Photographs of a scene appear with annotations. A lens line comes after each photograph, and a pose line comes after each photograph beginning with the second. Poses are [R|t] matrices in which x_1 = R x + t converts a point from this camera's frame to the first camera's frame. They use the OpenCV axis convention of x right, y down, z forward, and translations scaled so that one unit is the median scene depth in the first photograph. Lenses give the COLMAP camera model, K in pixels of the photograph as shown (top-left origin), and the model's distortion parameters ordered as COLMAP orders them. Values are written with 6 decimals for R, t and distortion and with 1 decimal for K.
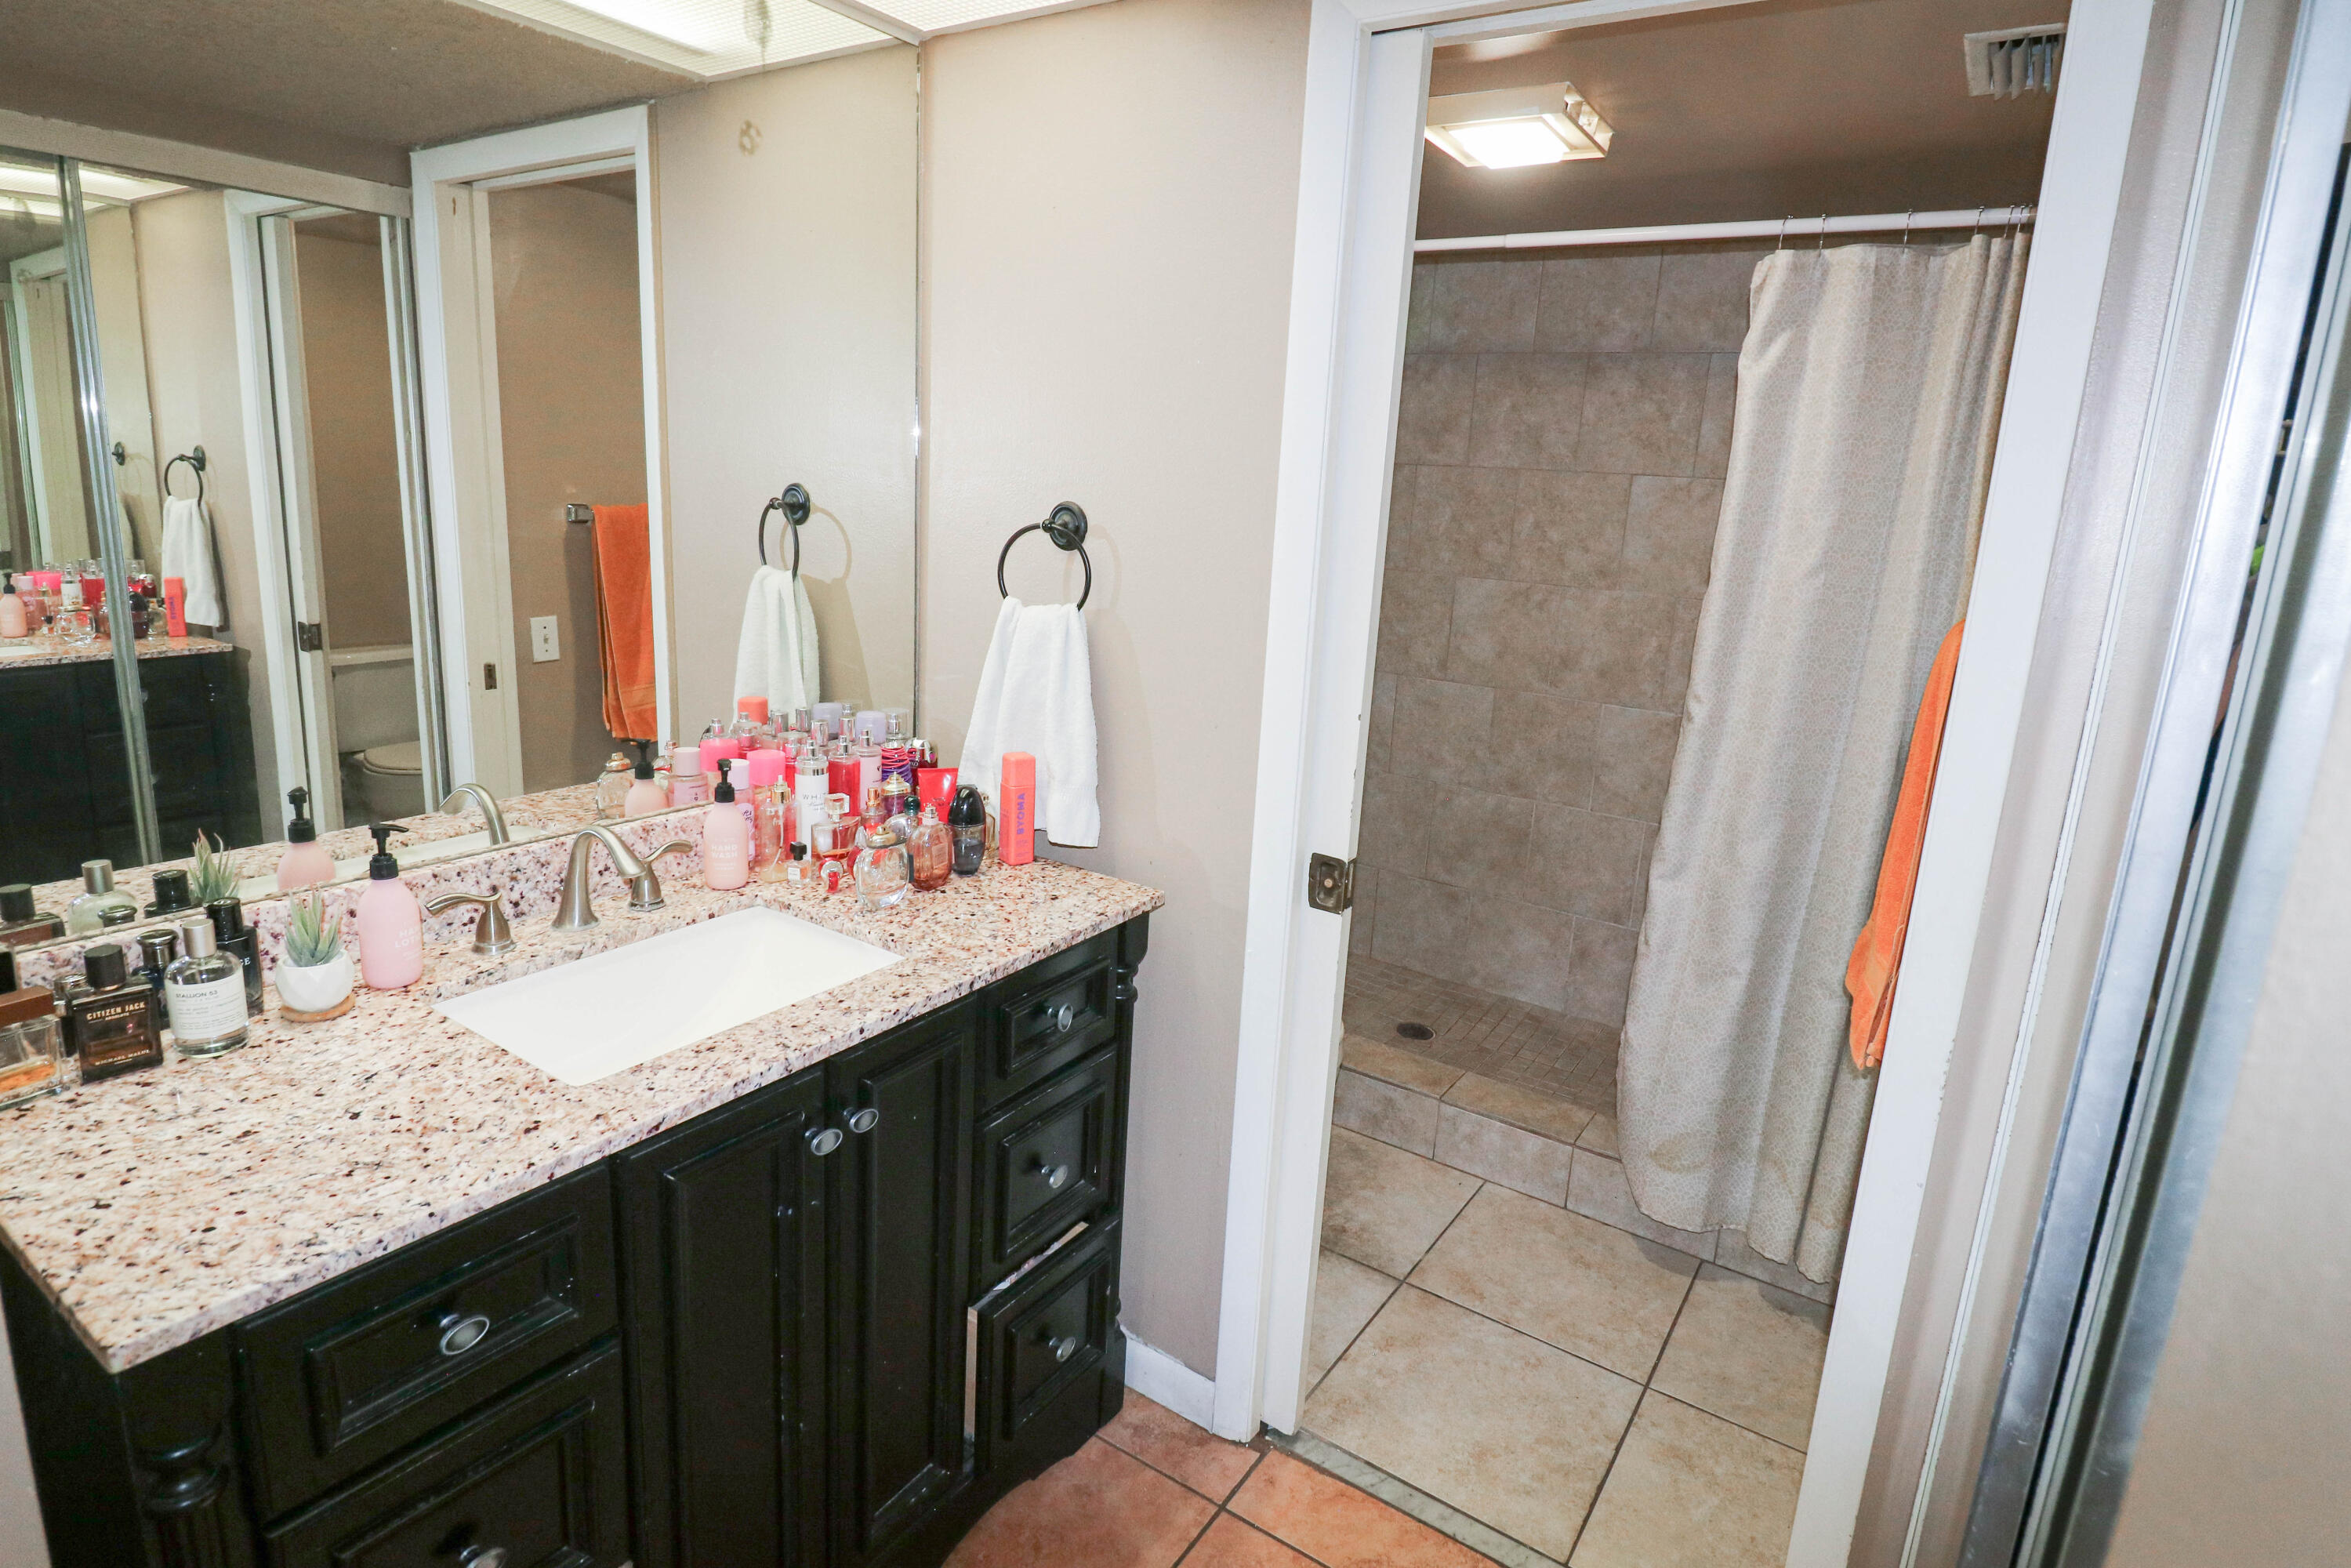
lens RADIAL K [[1252.3, 0, 1169.5], [0, 1252.3, 767.6], [0, 0, 1]] dist [0.000095, -0.000309]
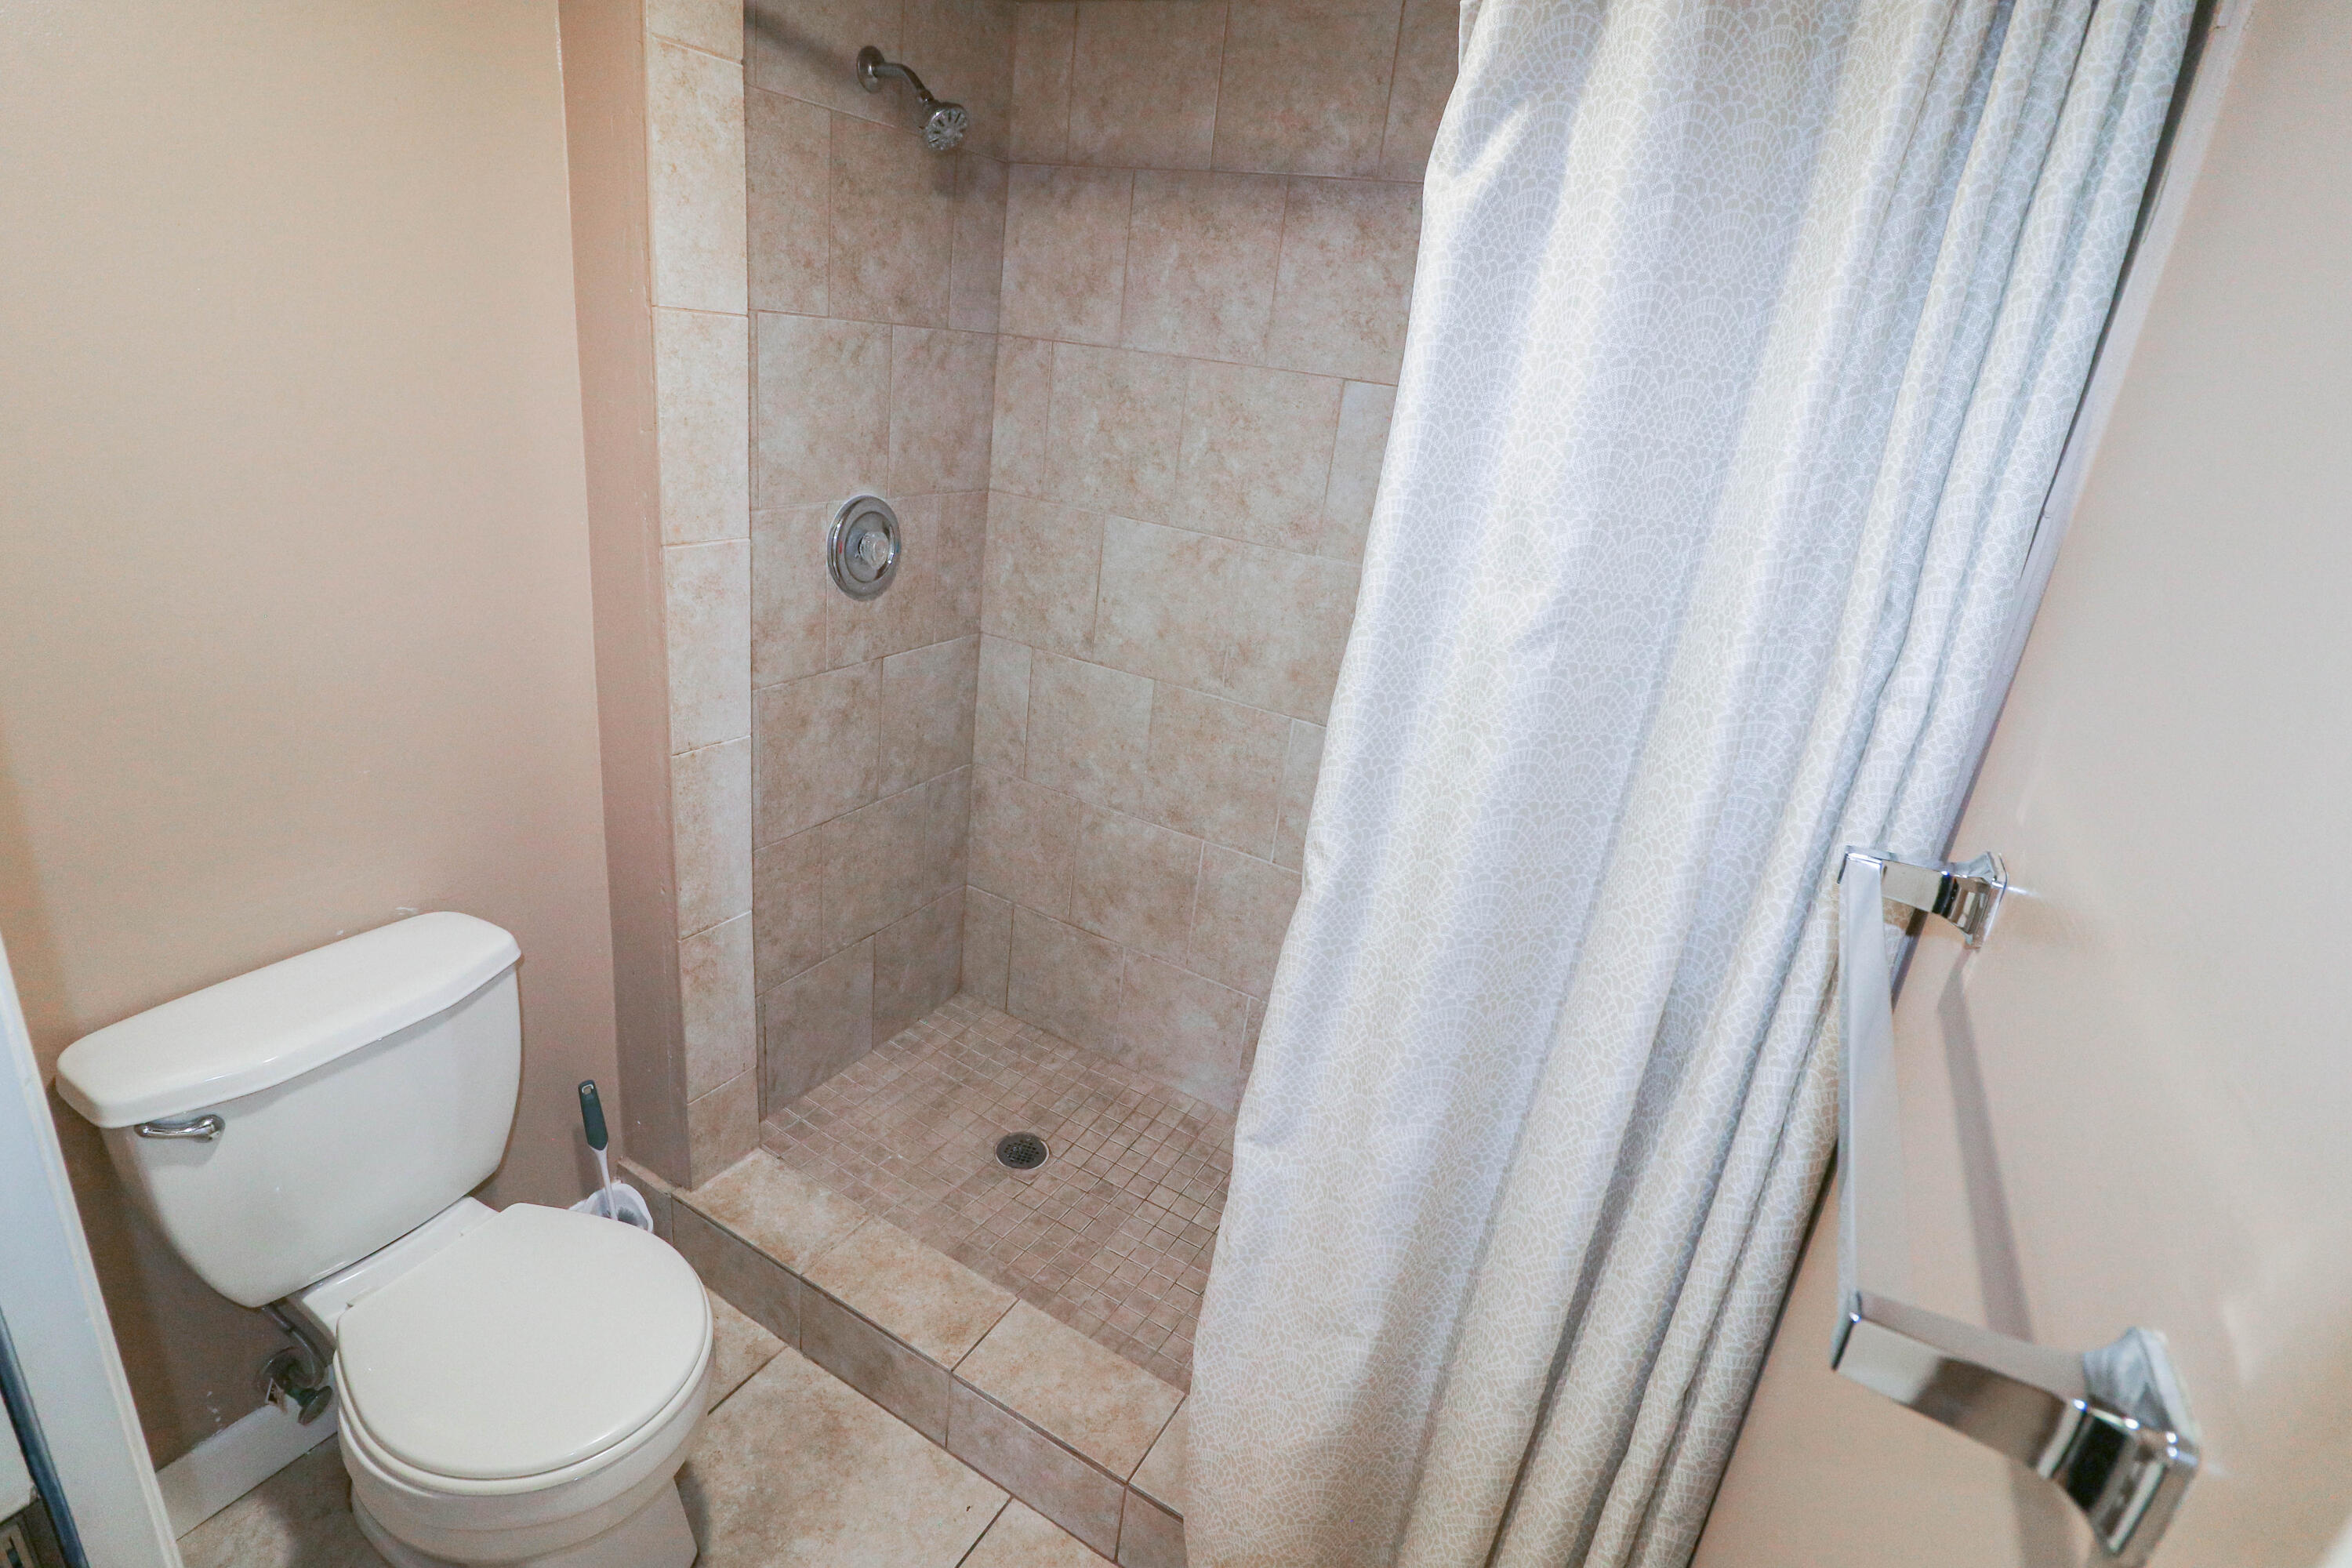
lens RADIAL K [[1140.1, 0, 1173.0], [0, 1140.1, 772.1], [0, 0, 1]] dist [-0.005699, -0.000358]
pose [[0.995701, 0.025401, 0.089077, 0.228679], [-0.038121, 0.988821, 0.144153, -0.111714], [-0.084420, -0.146929, 0.985538, 0.386621]]
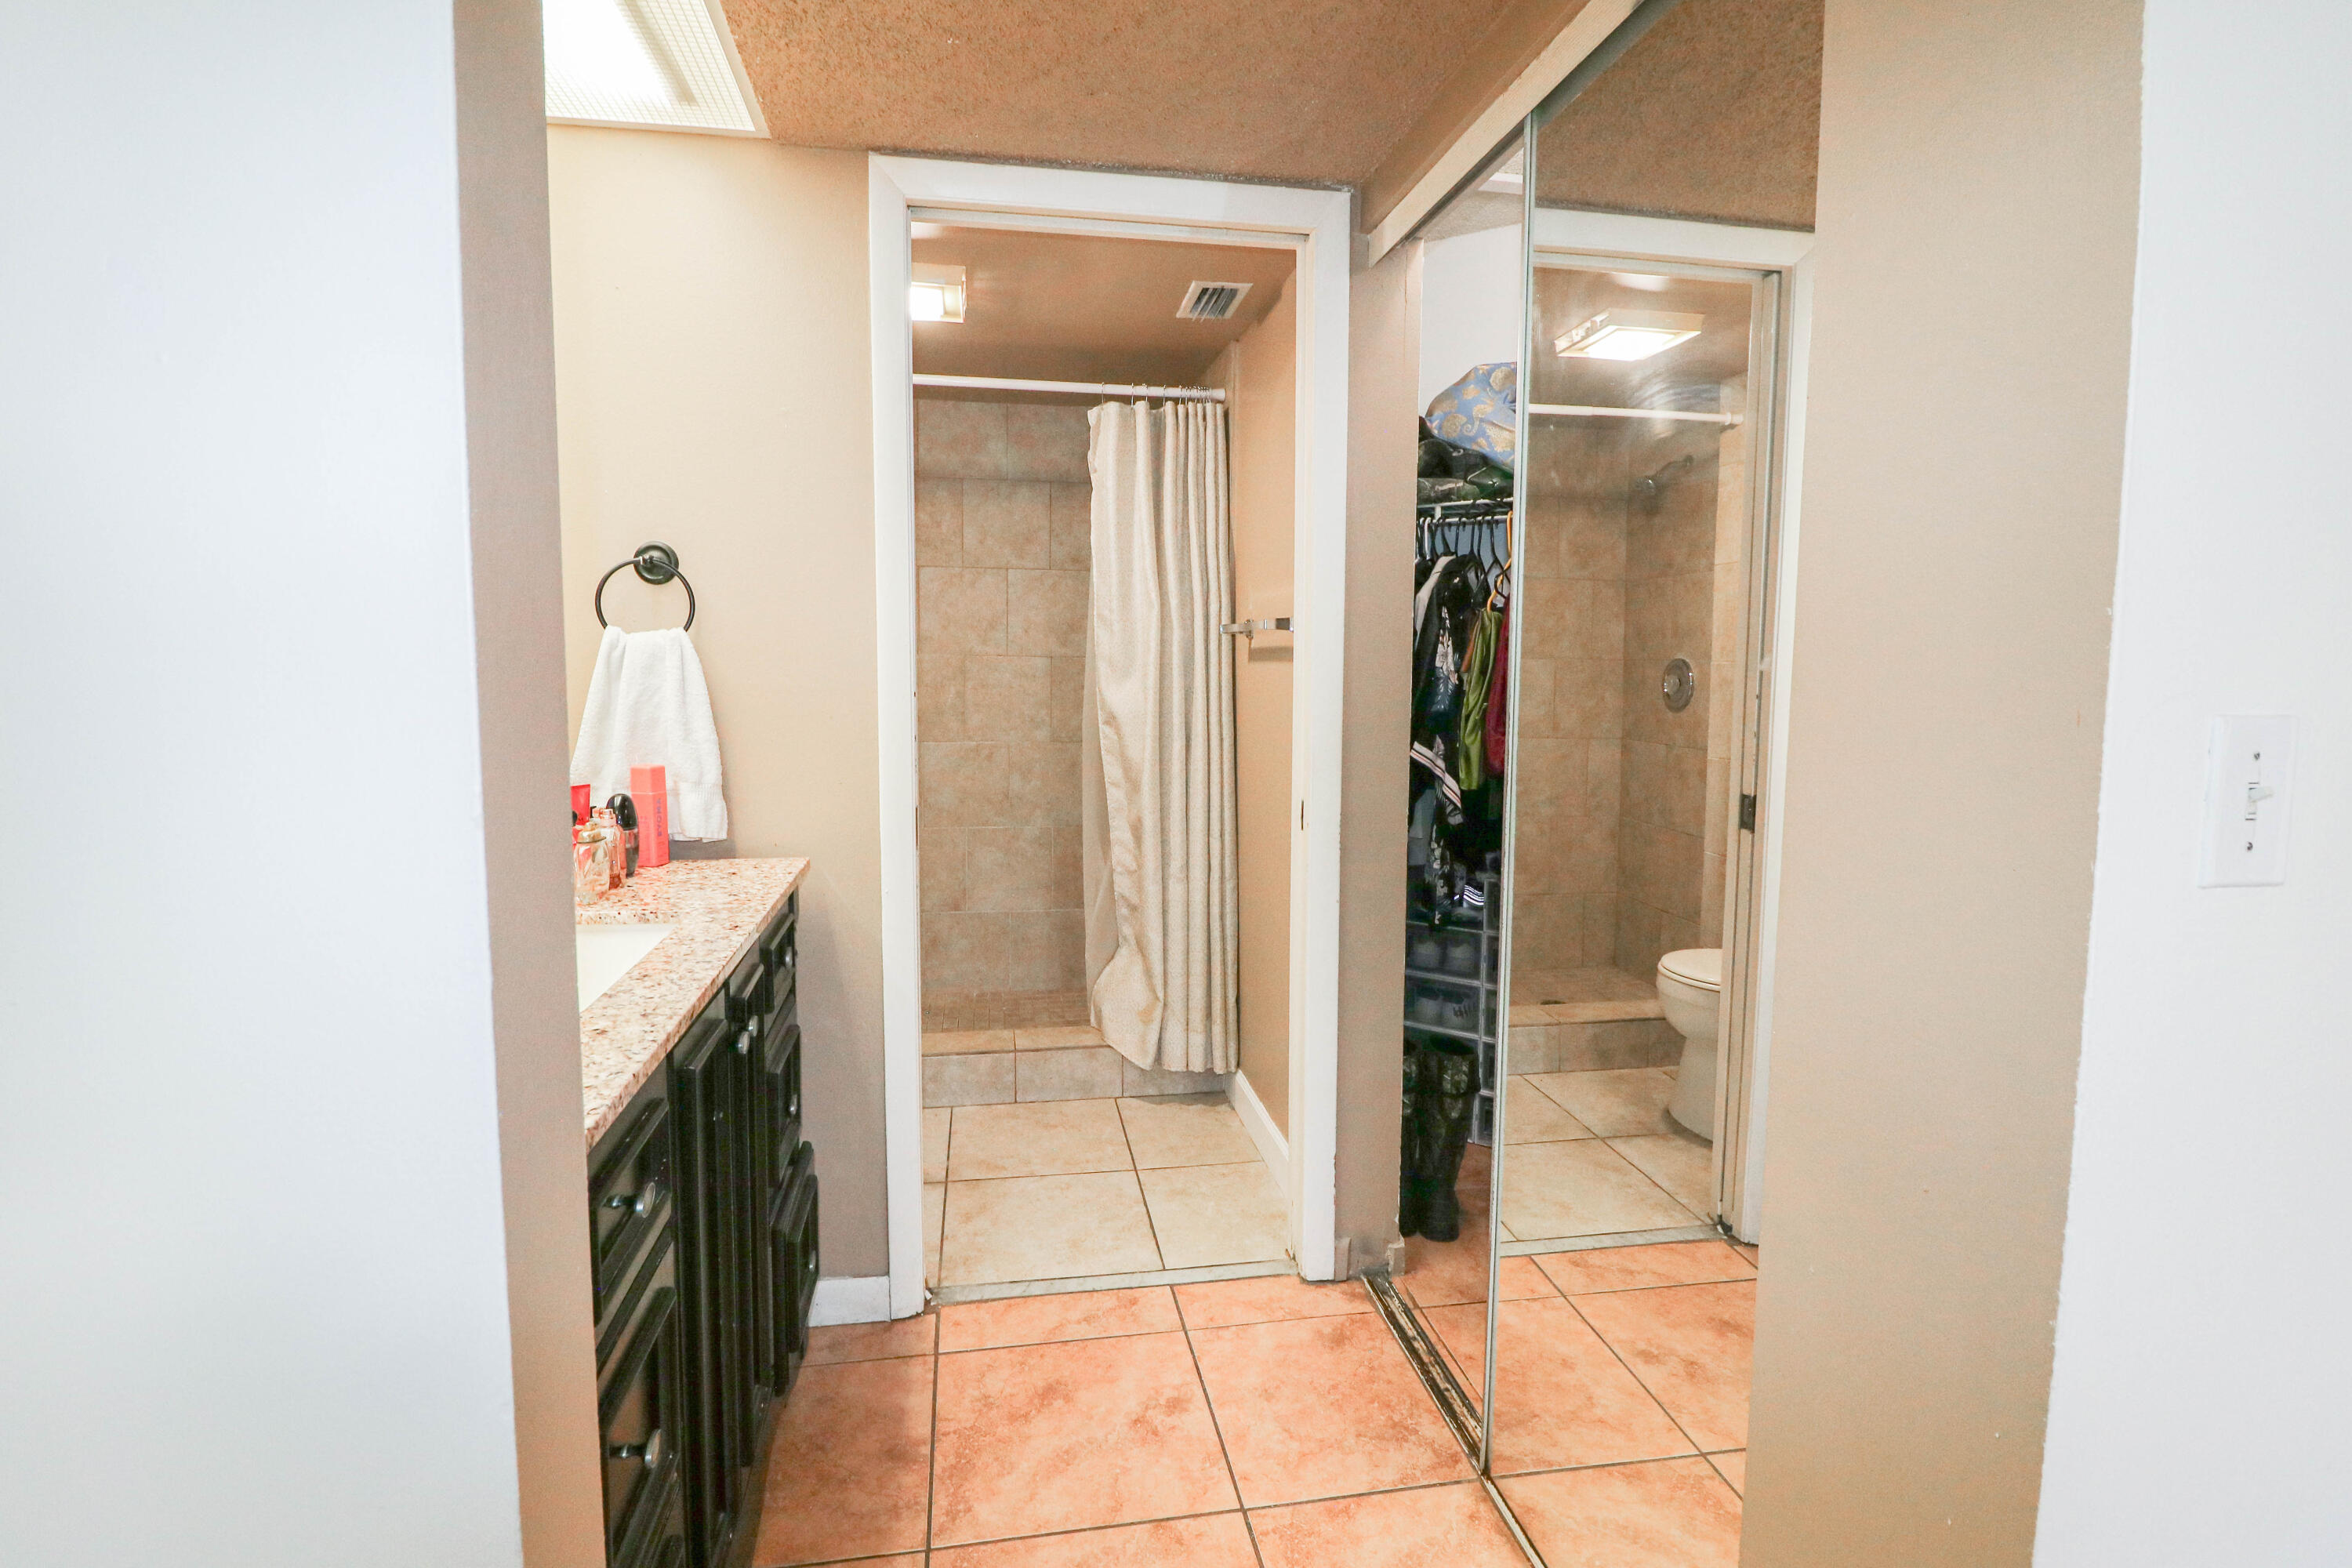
lens RADIAL K [[1140.1, 0, 1174.7], [0, 1140.1, 776.1], [0, 0, 1]] dist [-0.005699, -0.000358]
pose [[0.717085, -0.118399, 0.686856, -0.285520], [0.191703, 0.980962, -0.031043, 0.071915], [-0.670104, 0.153933, 0.726130, -0.022717]]
